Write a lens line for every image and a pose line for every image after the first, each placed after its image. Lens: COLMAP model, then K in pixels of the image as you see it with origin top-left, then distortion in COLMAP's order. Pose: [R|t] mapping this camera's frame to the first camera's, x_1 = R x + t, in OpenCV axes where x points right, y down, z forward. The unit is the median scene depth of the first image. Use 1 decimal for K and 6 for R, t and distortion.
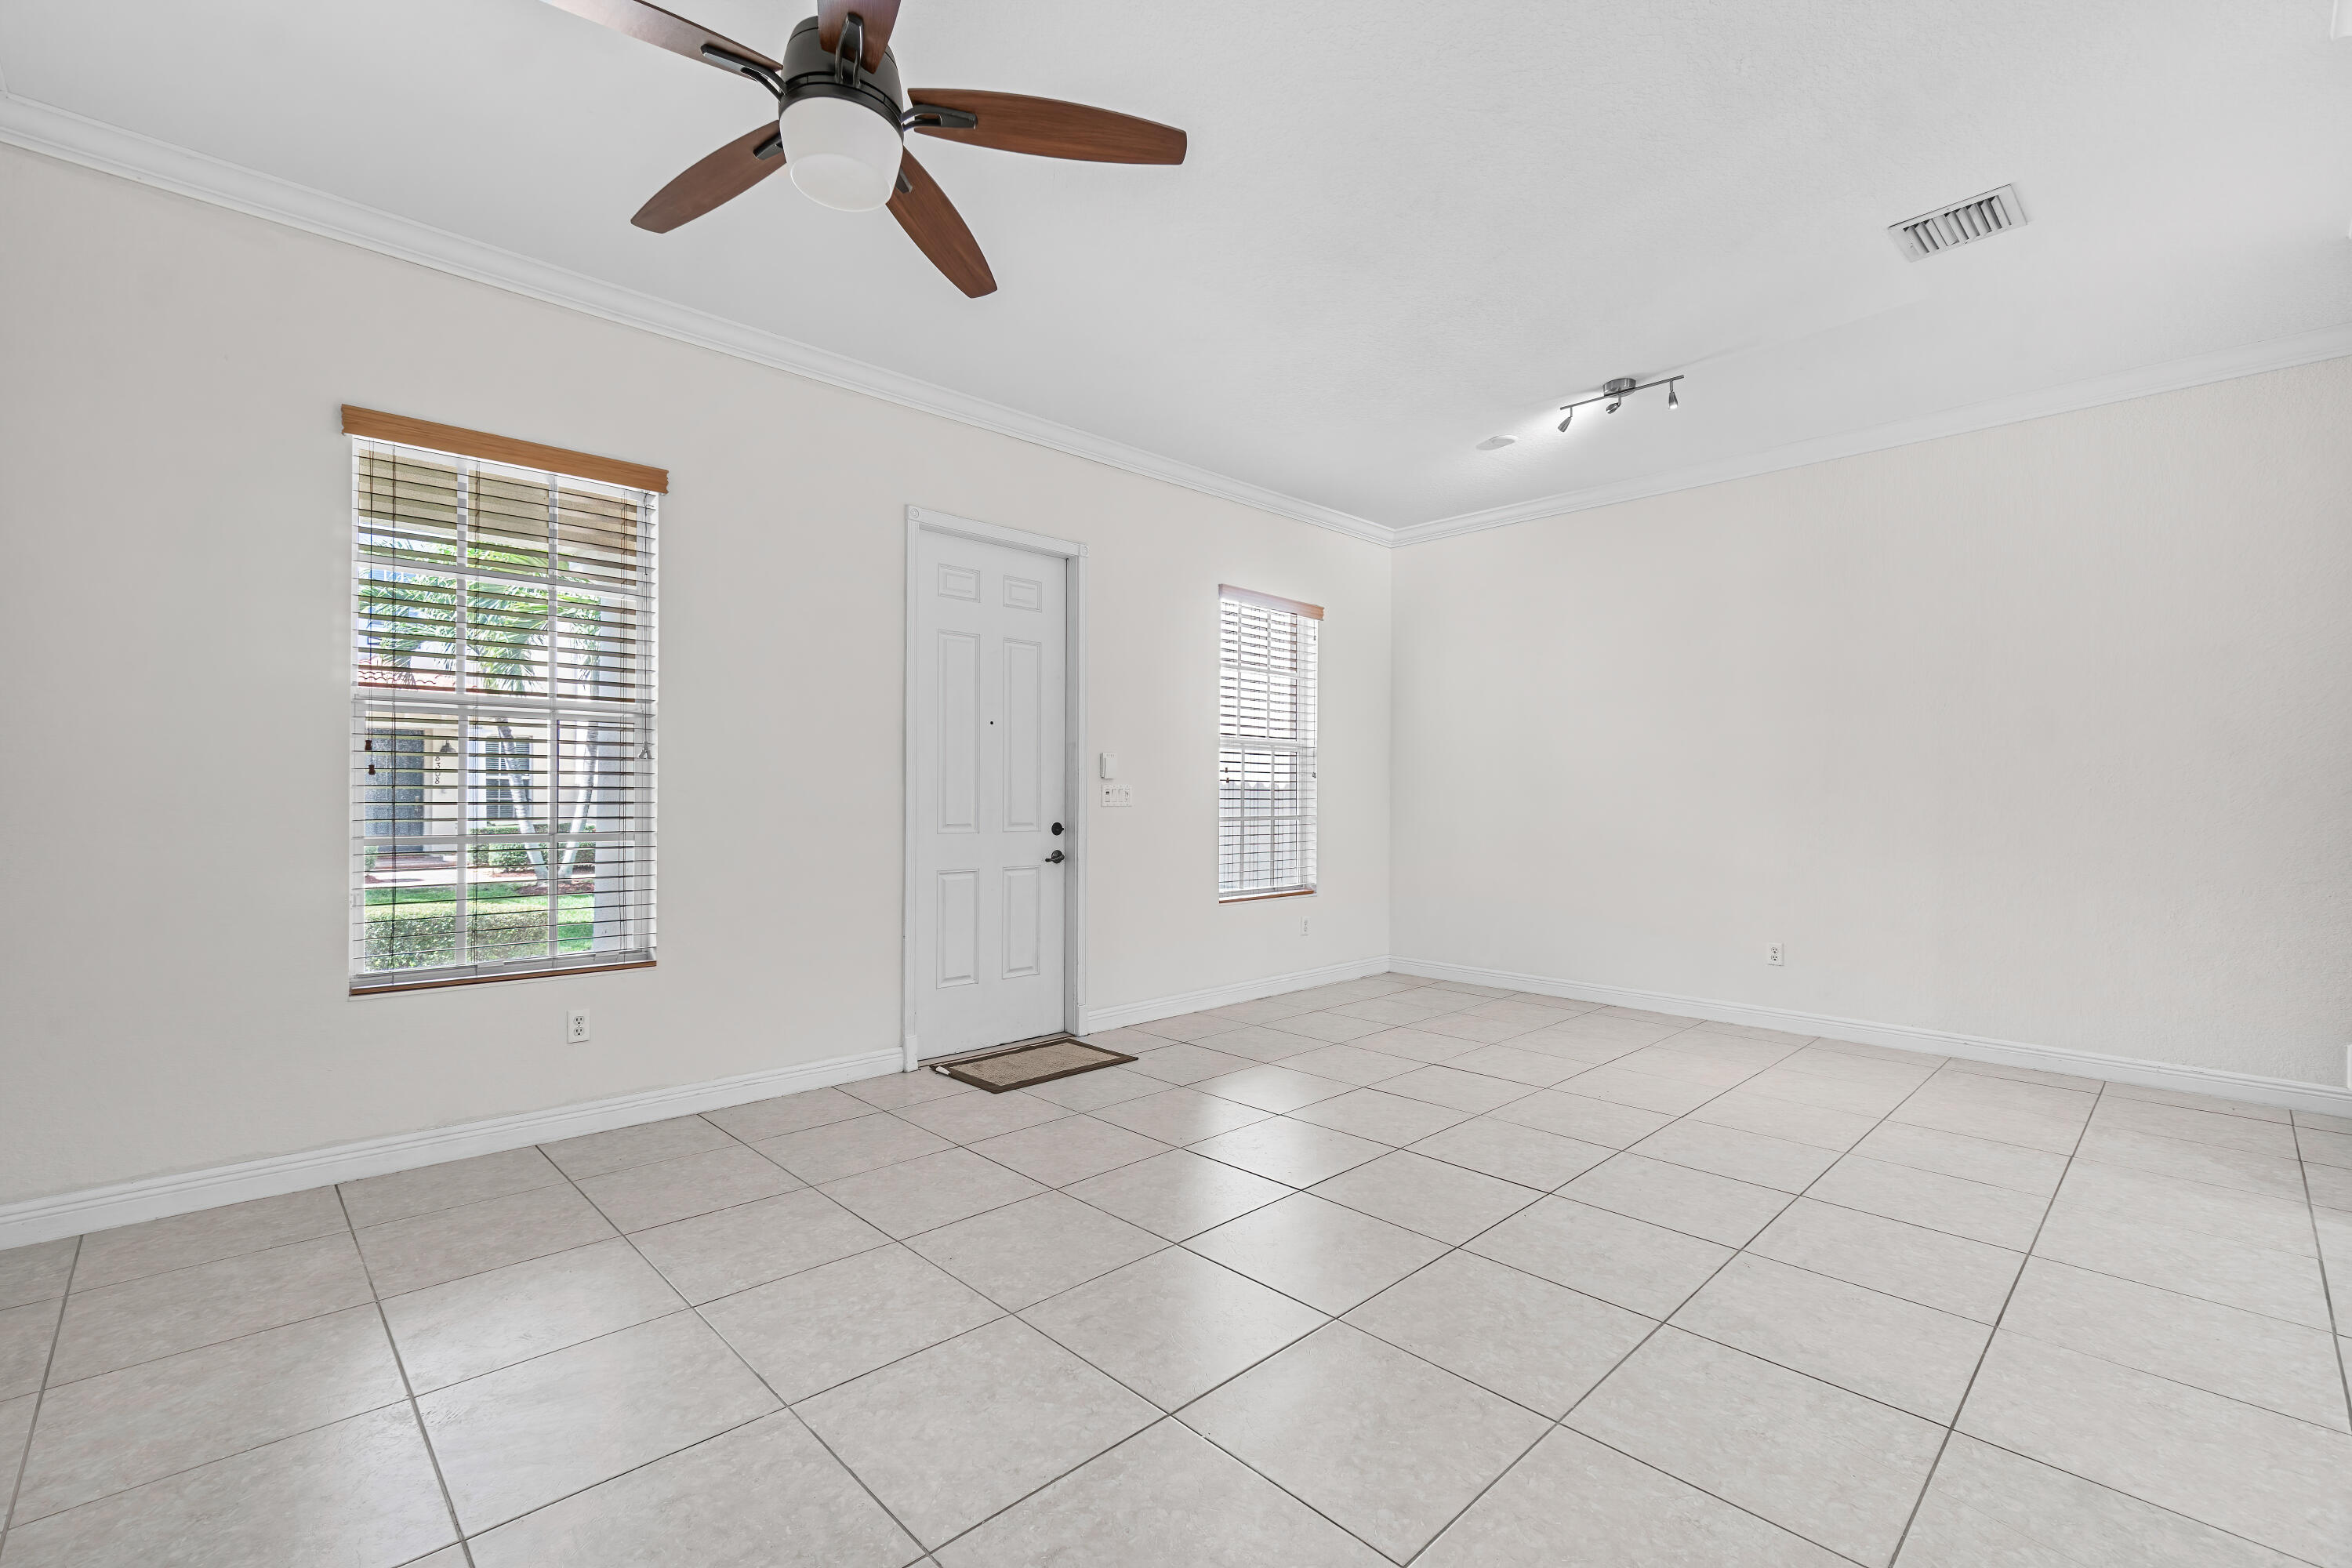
lens RADIAL K [[1023.9, 0, 1174.4], [0, 1023.9, 791.9], [0, 0, 1]] dist [-0.006800, 0.002555]
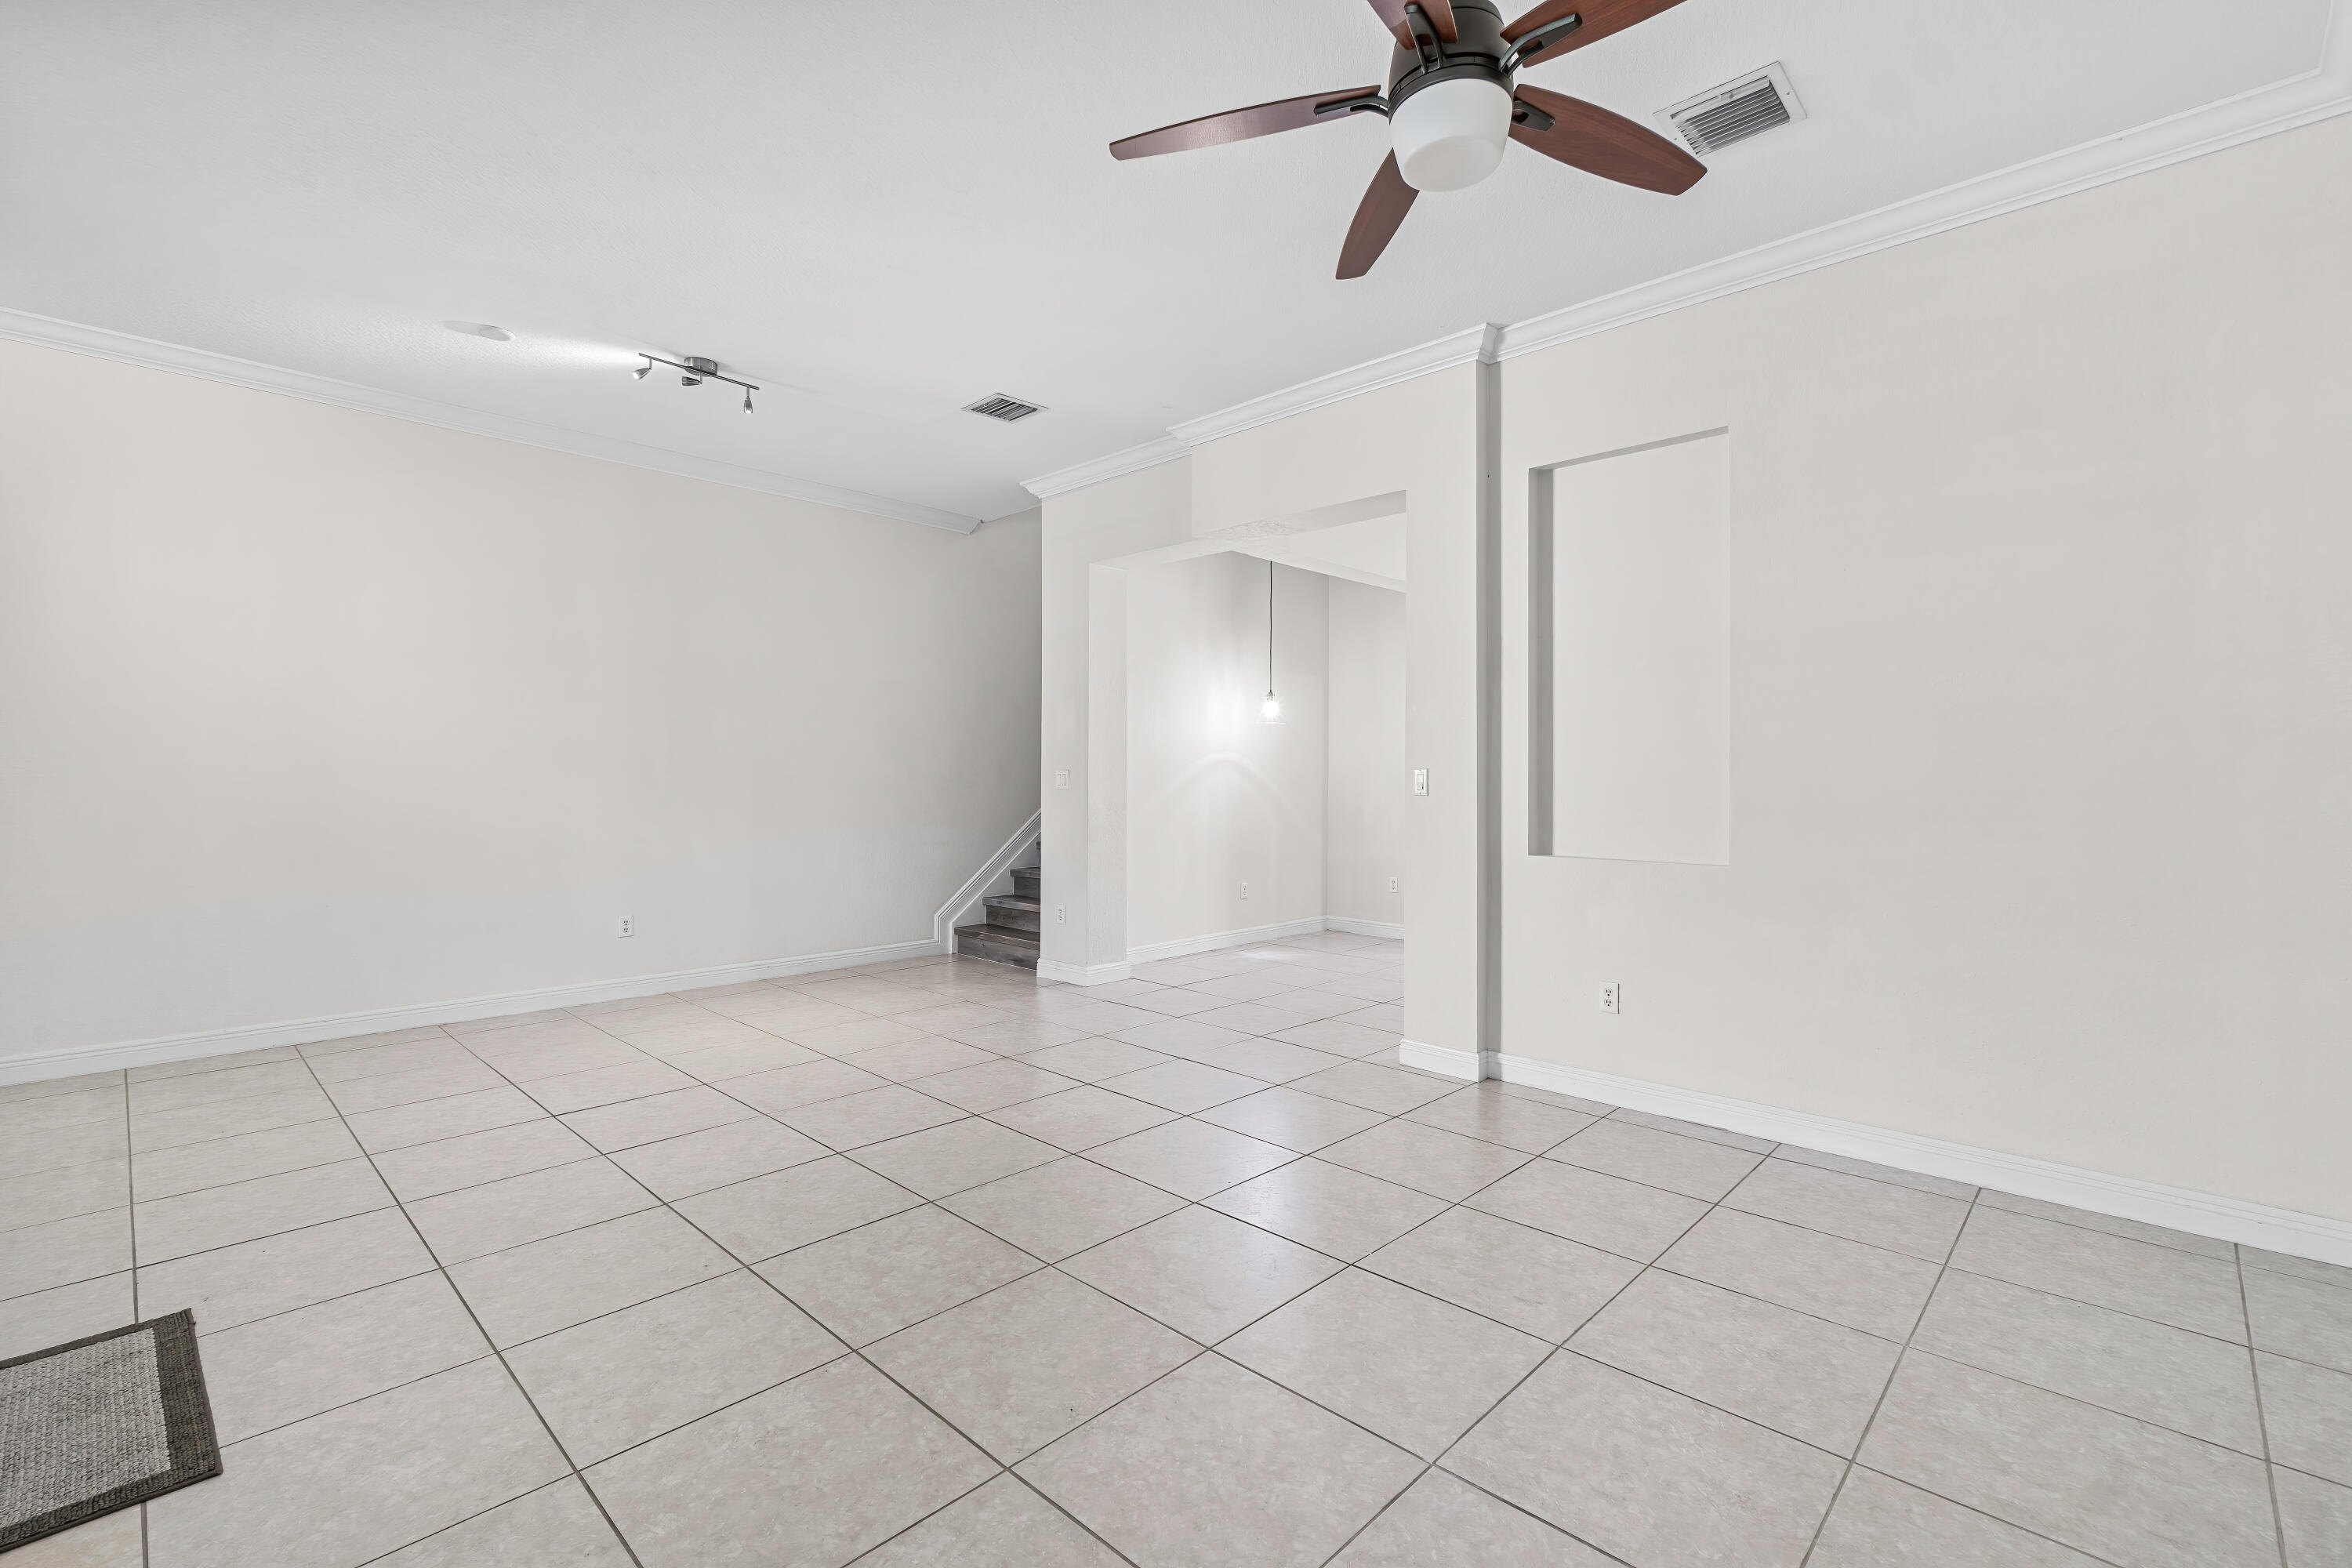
lens RADIAL K [[1023.9, 0, 1174.9], [0, 1023.9, 774.5], [0, 0, 1]] dist [-0.006800, 0.002555]
pose [[-0.035126, -0.001320, 0.999382, -0.637834], [-0.008209, 0.999966, 0.001032, -0.003426], [-0.999349, -0.008167, -0.035136, 0.633984]]
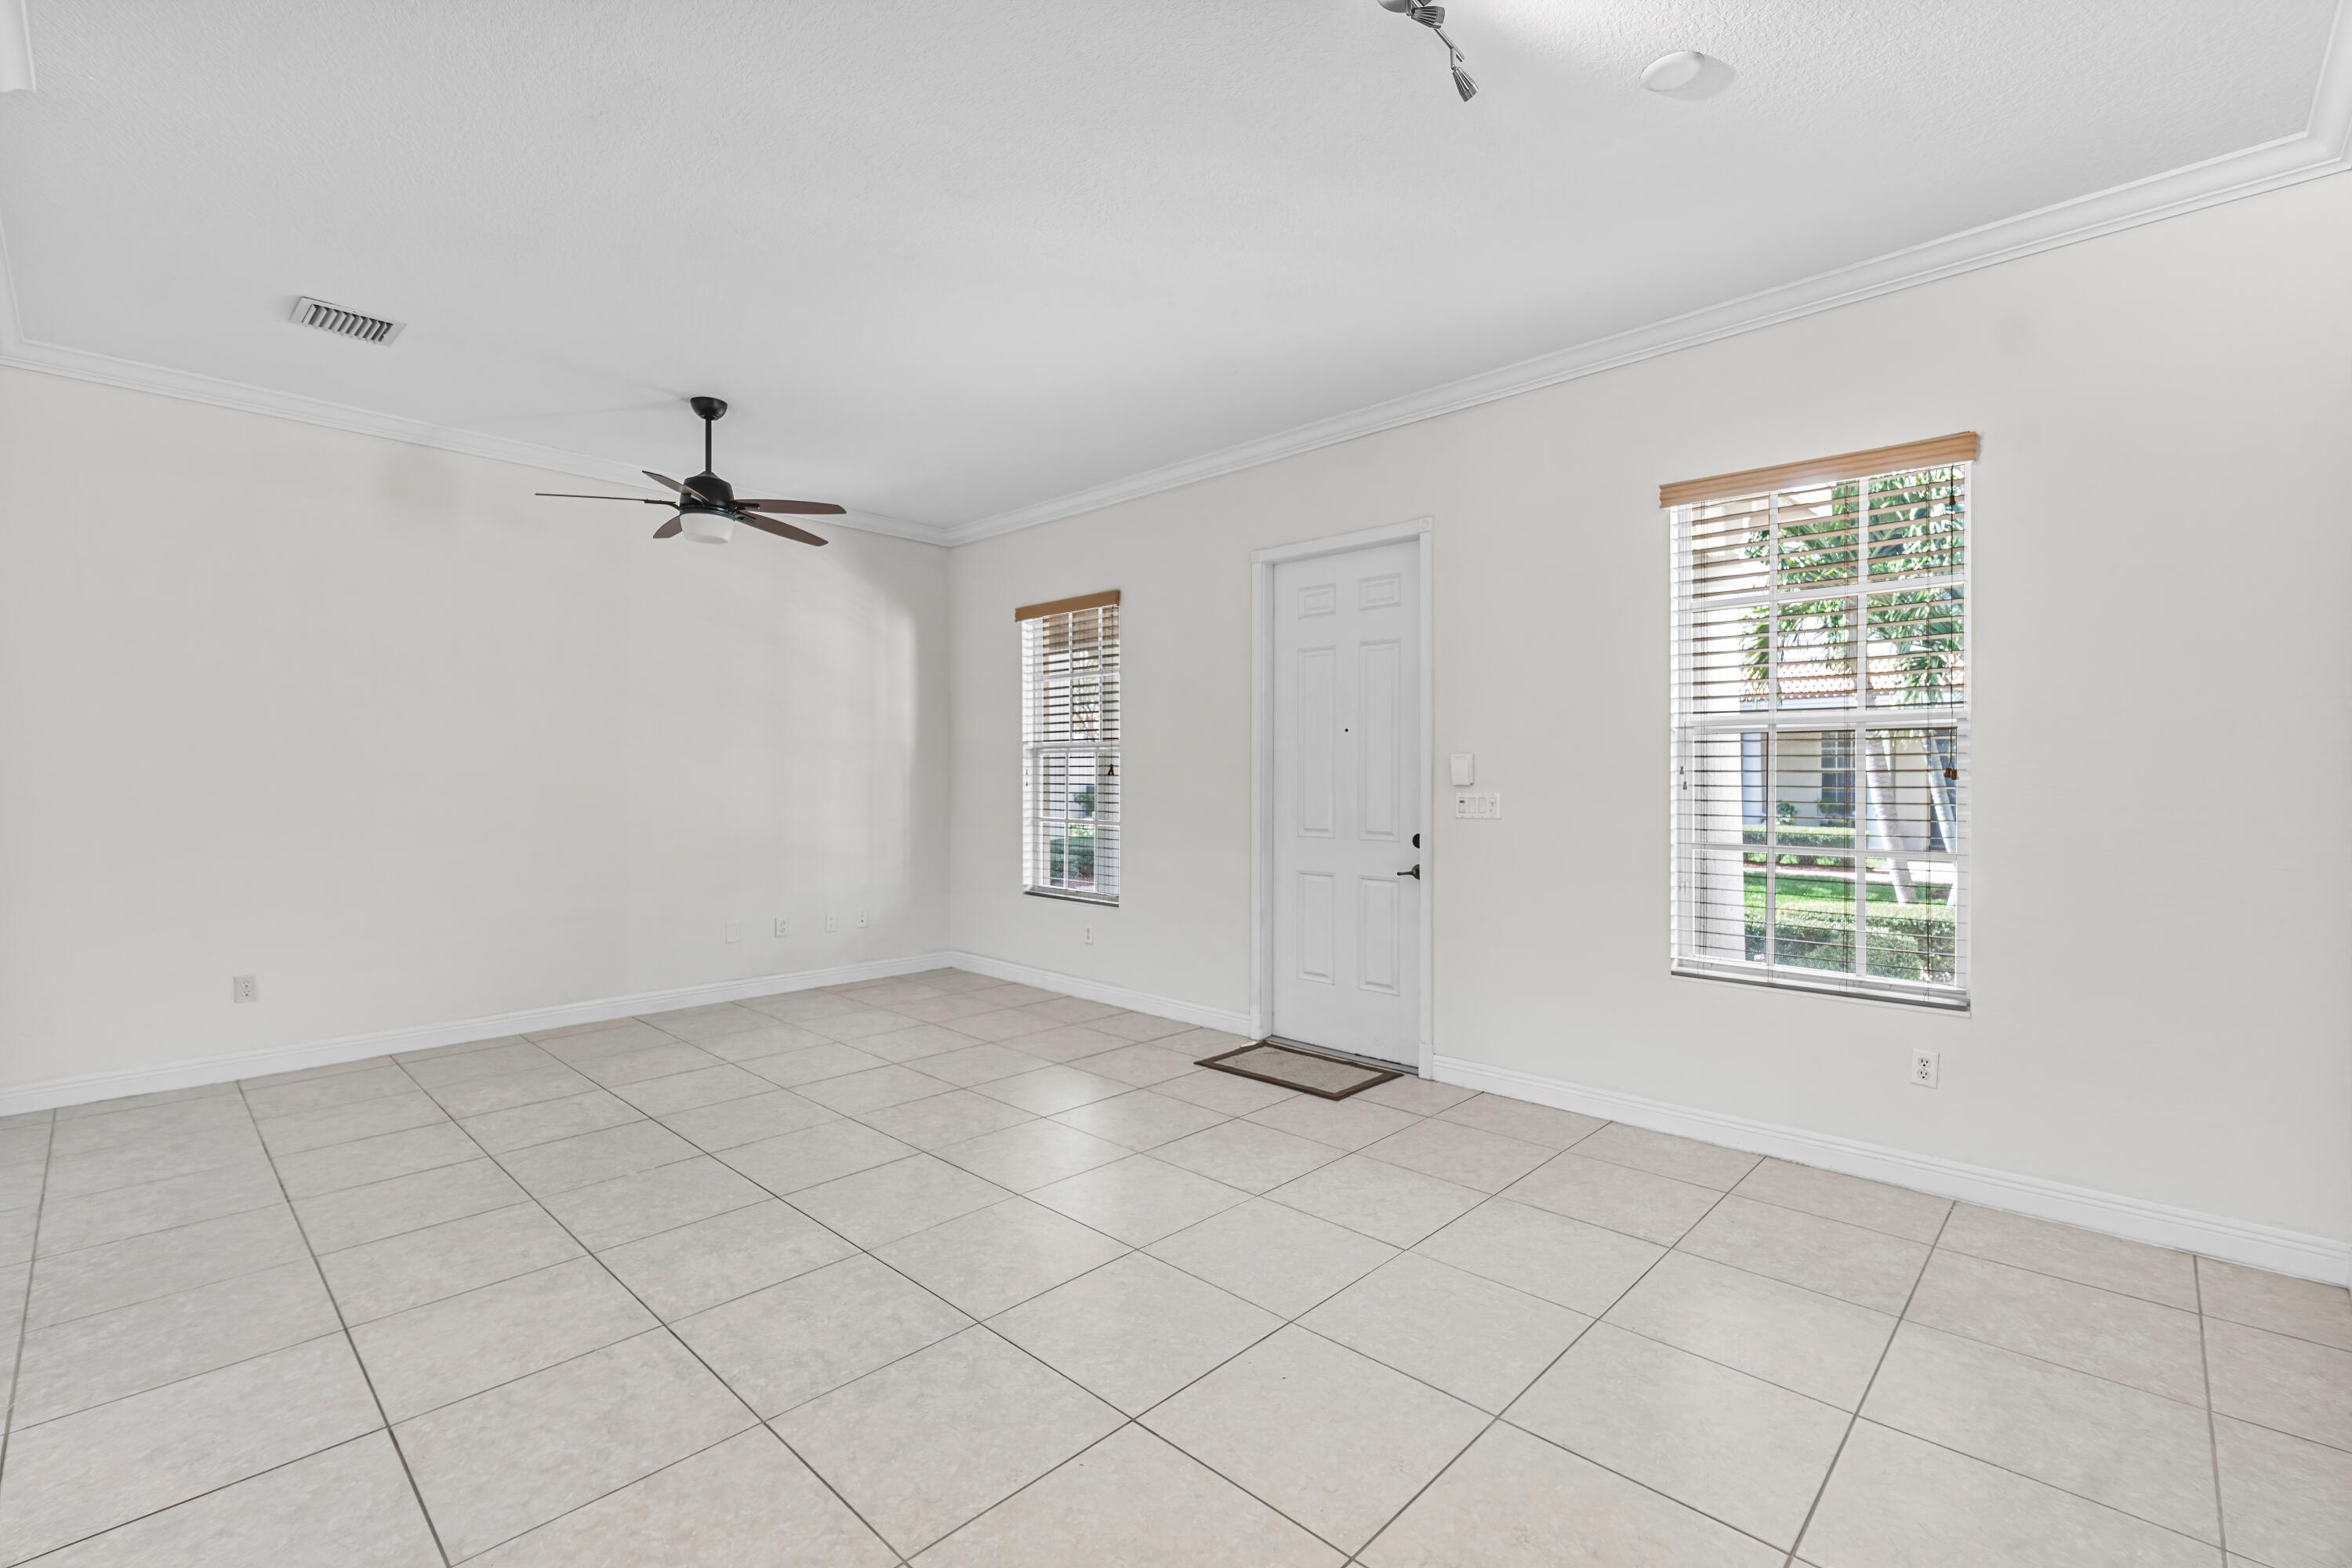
lens RADIAL K [[1023.9, 0, 1165.5], [0, 1023.9, 783.1], [0, 0, 1]] dist [-0.006800, 0.002555]
pose [[0.036687, 0.001299, -0.999326, 0.999488], [-0.000177, 0.999999, 0.001293, -0.020667], [0.999327, 0.000129, 0.036687, 0.957136]]
